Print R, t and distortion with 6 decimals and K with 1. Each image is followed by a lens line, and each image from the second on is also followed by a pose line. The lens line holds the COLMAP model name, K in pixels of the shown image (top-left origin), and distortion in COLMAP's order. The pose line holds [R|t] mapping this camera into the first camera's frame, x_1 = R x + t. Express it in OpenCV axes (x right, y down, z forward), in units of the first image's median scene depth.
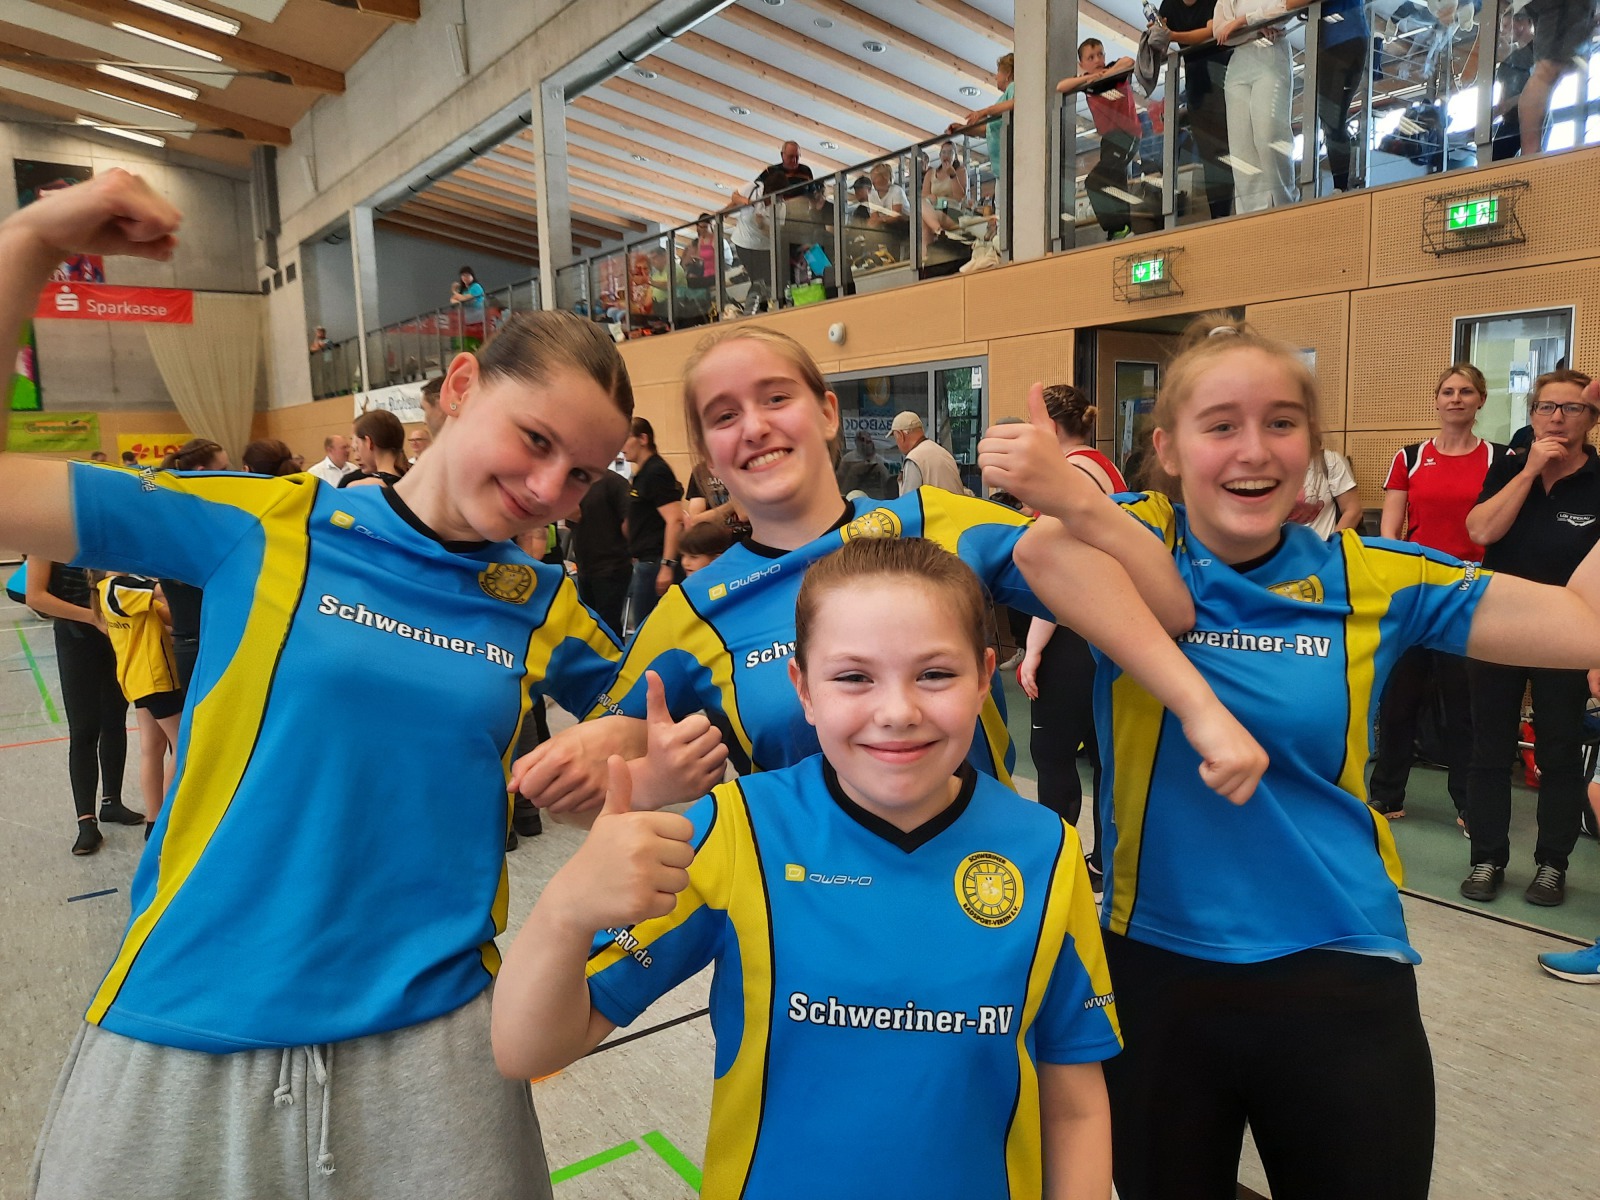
lens RADIAL K [[1139.9, 0, 818.8], [0, 1139.9, 591.5], [0, 0, 1]] dist [0.031107, -0.040162]
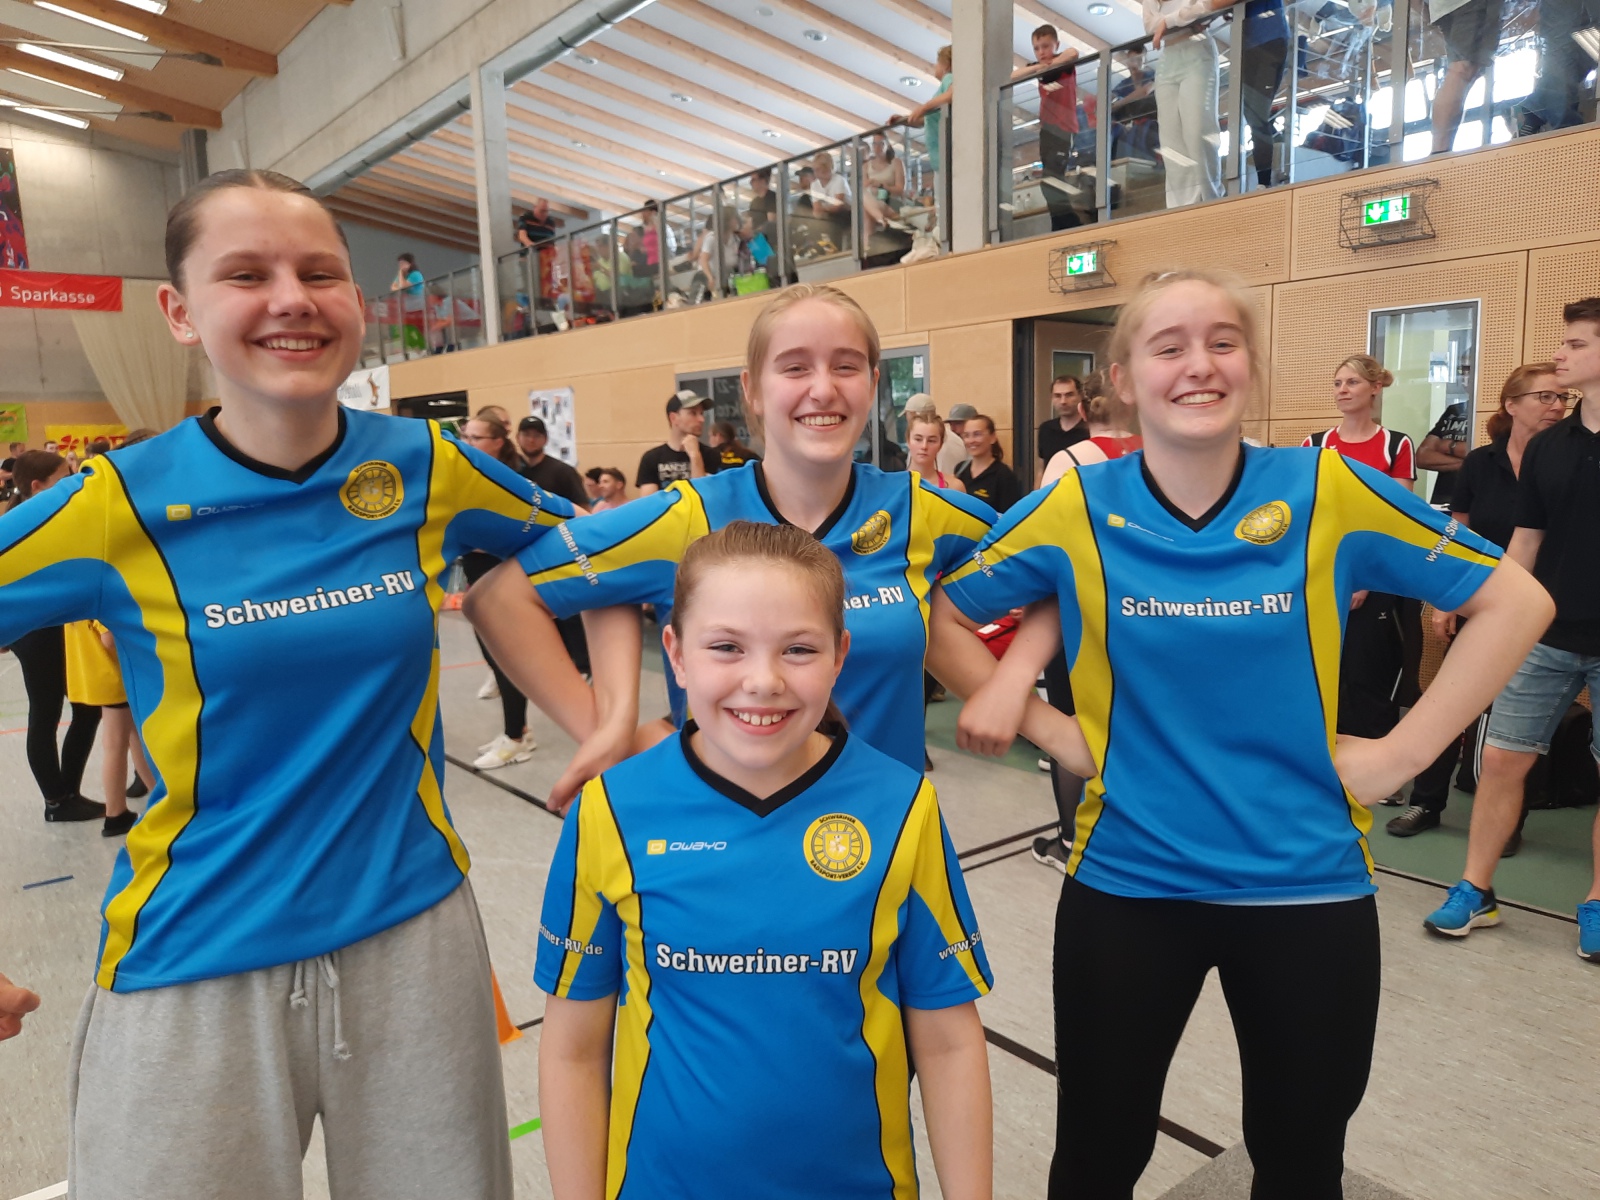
lens RADIAL K [[1139.9, 0, 825.9], [0, 1139.9, 611.3], [0, 0, 1]] dist [0.031107, -0.040162]
pose [[0.998609, -0.010630, 0.051640, 0.000485], [0.009281, 0.999611, 0.026294, 0.002542], [-0.051900, -0.025778, 0.998320, -0.016061]]
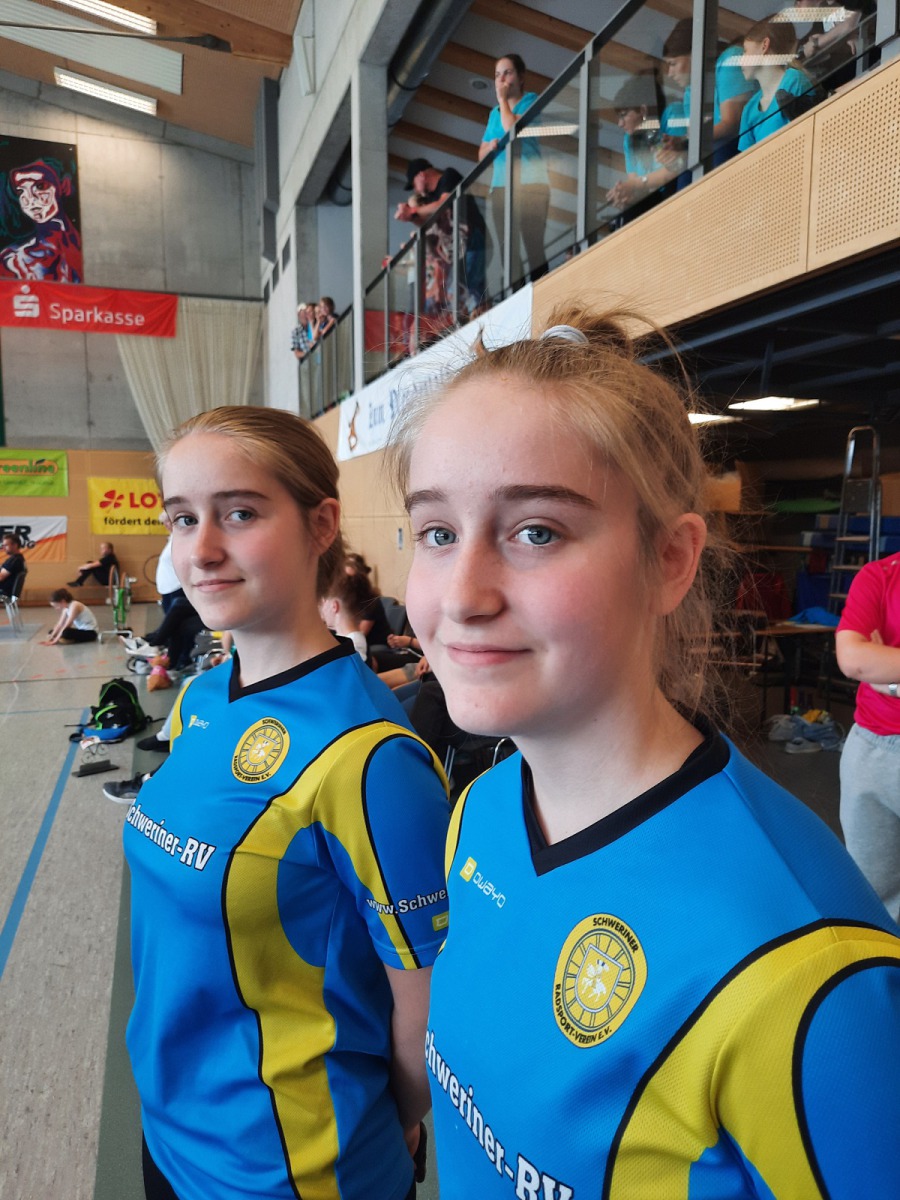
lens RADIAL K [[854.9, 0, 447.6], [0, 854.9, 606.2], [0, 0, 1]] dist [0.031107, -0.040162]
pose [[0.950446, 0.058429, -0.305349, -0.204098], [-0.063712, 0.997941, -0.007357, -0.065822], [0.304291, 0.026447, 0.952212, 0.572044]]
